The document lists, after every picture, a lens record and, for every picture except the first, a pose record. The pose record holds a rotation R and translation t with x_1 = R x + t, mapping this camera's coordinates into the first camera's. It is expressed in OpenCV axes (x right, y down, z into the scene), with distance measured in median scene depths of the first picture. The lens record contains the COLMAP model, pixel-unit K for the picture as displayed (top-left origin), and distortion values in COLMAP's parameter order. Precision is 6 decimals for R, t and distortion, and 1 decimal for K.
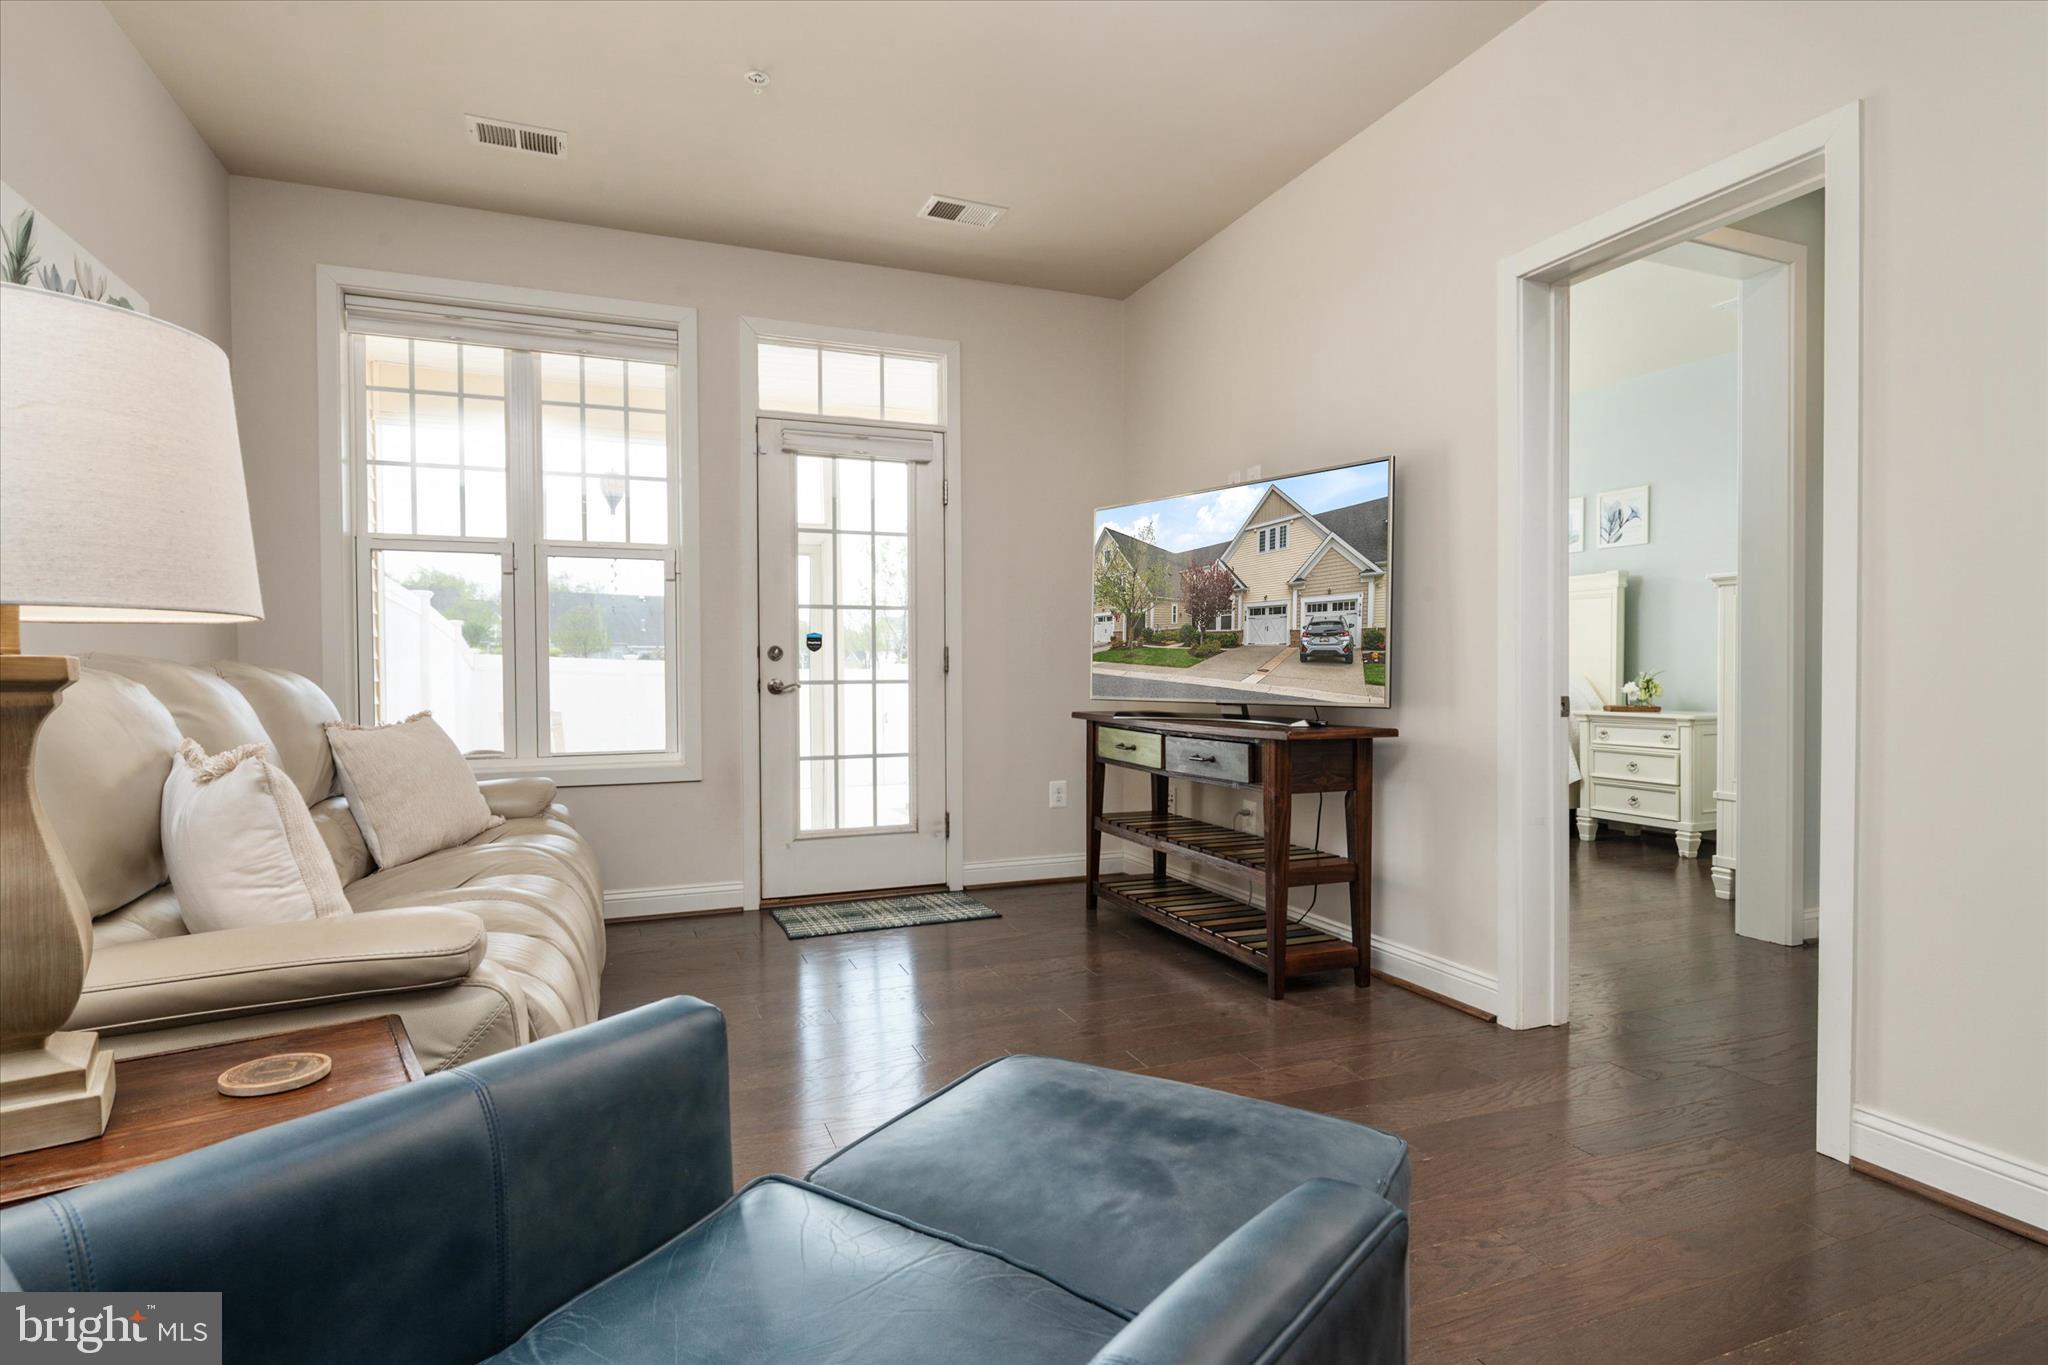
lens RADIAL K [[1053.6, 0, 1024.9], [0, 1053.6, 688.8], [0, 0, 1]] dist [0.004855, -0.002129]
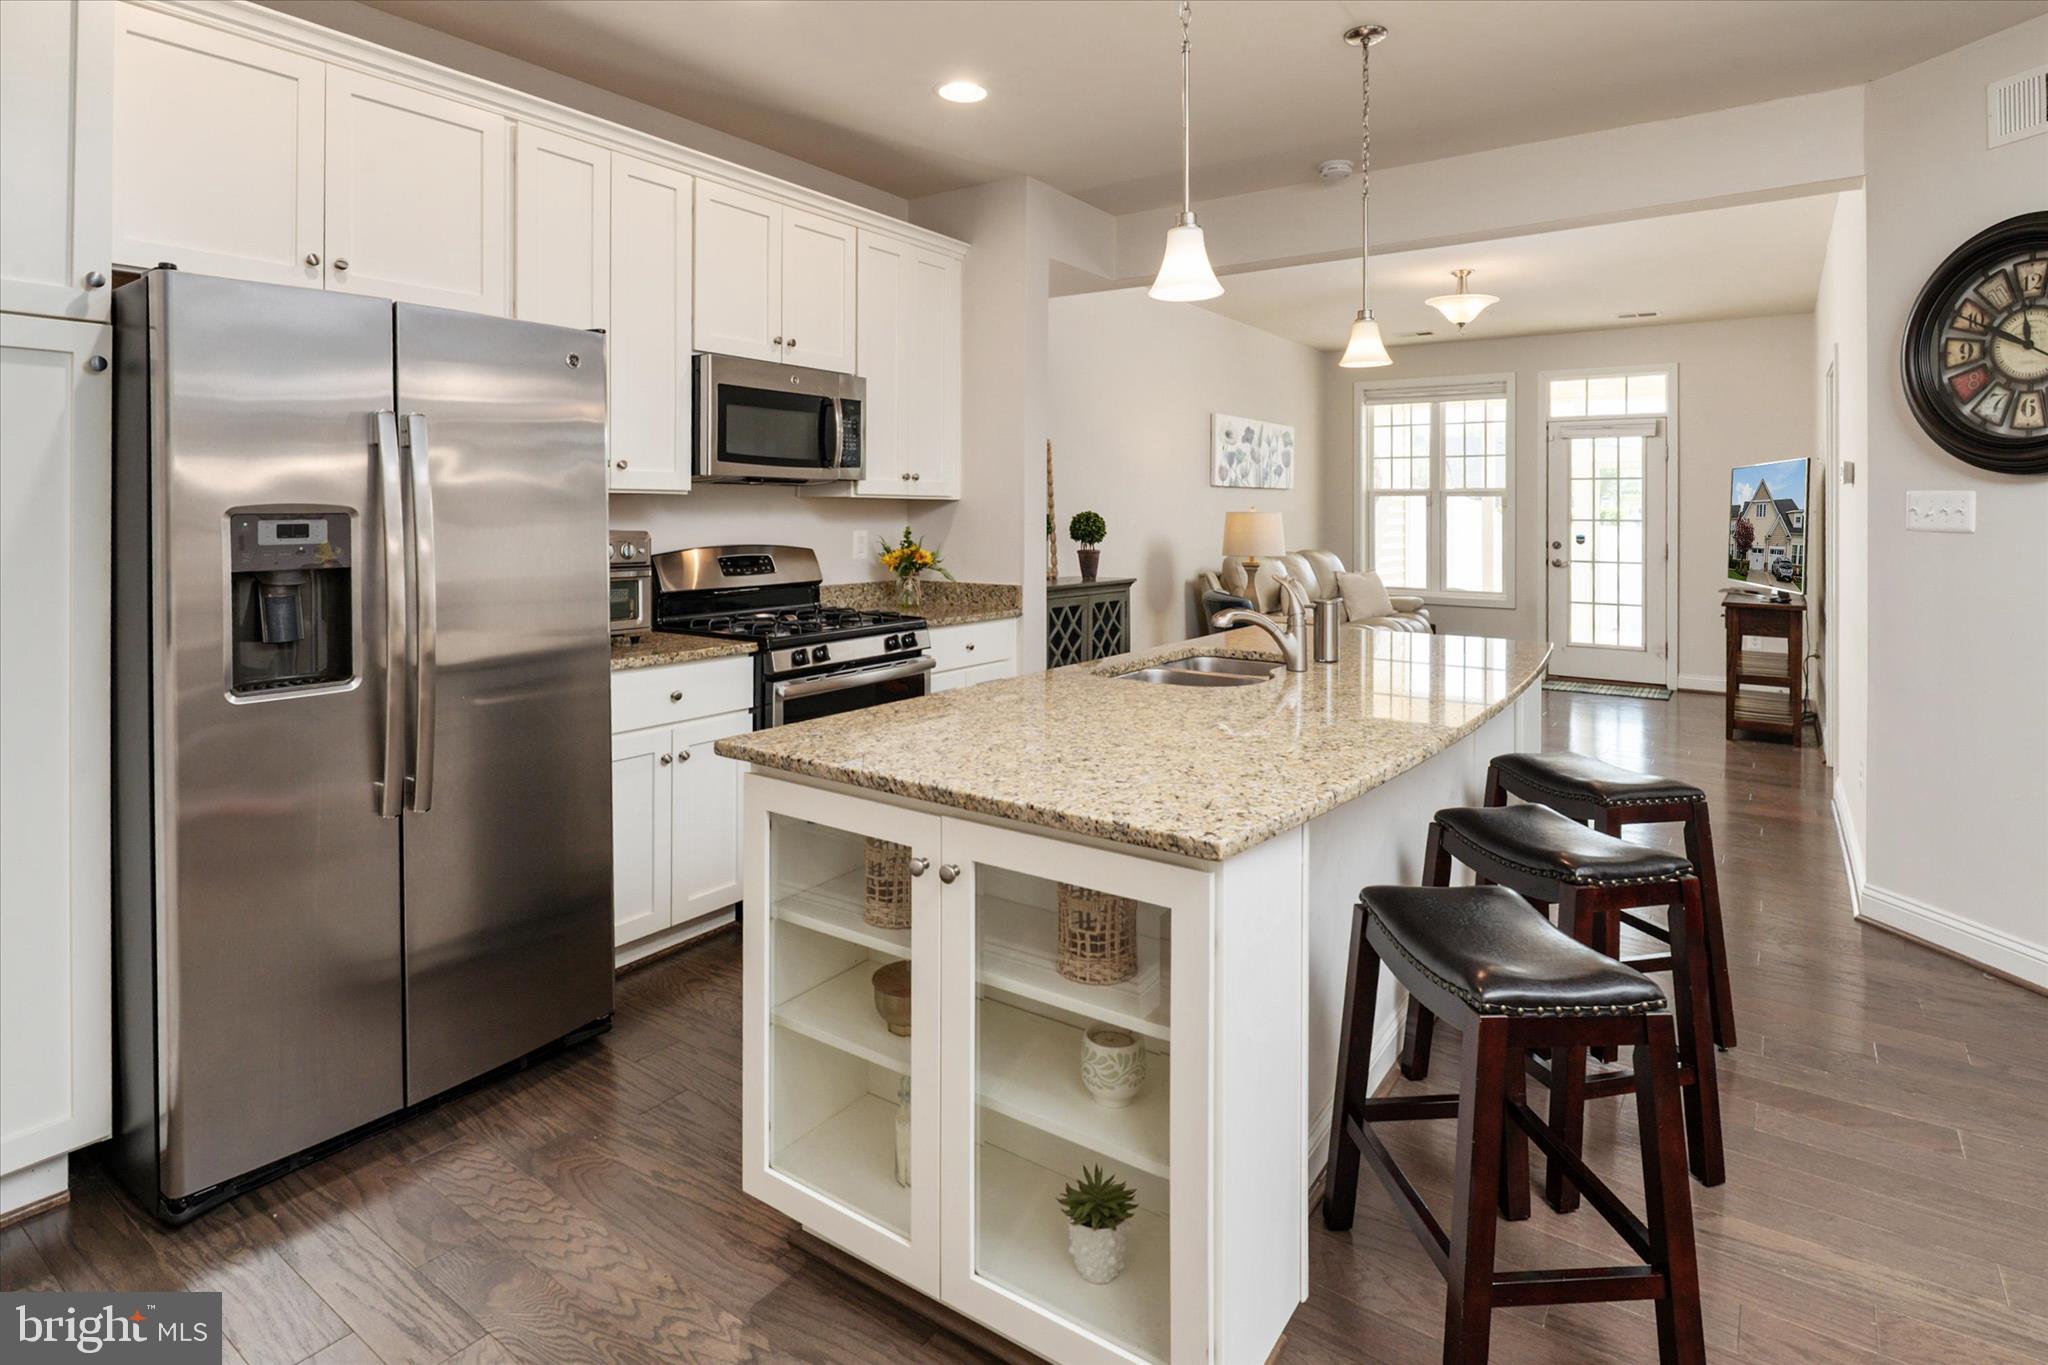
lens RADIAL K [[1053.6, 0, 1027.2], [0, 1053.6, 503.6], [0, 0, 1]] dist [0.004855, -0.002129]
pose [[0.546860, 0.004266, -0.837213, 0.828383], [-0.026254, 0.999583, -0.012055, -0.060818], [0.836812, 0.028572, 0.546744, -0.832633]]
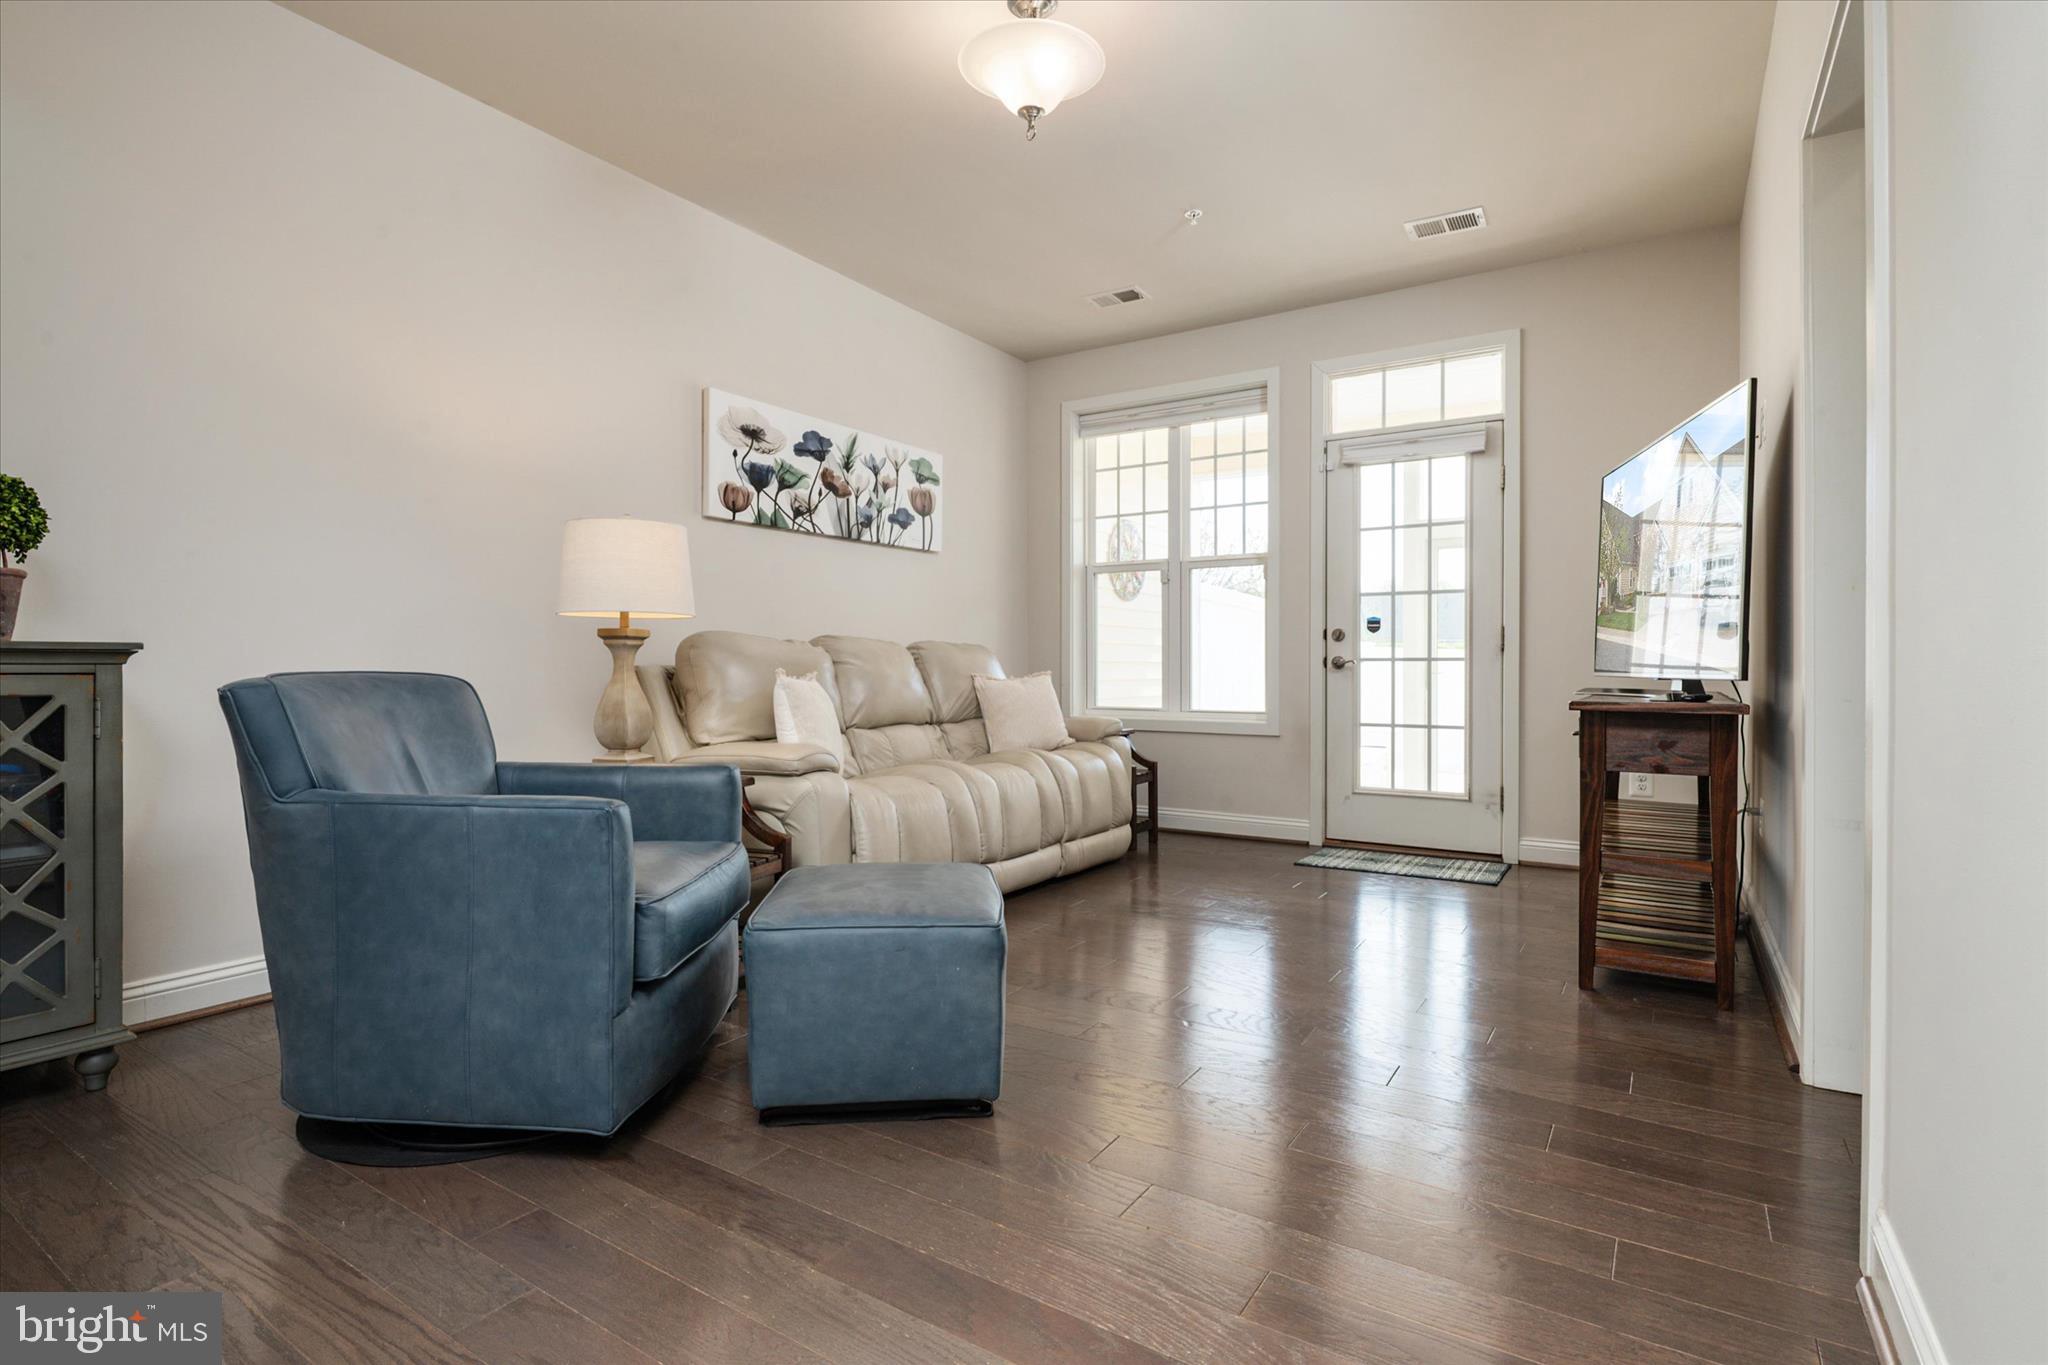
lens RADIAL K [[987.2, 0, 1018.5], [0, 987.2, 678.2], [0, 0, 1]] dist [-0.002985, -0.001043]
pose [[0.576425, 0.016164, -0.816990, 0.471405], [-0.020861, 0.999770, 0.005062, 0.017081], [0.816884, 0.014125, 0.576629, 0.056079]]
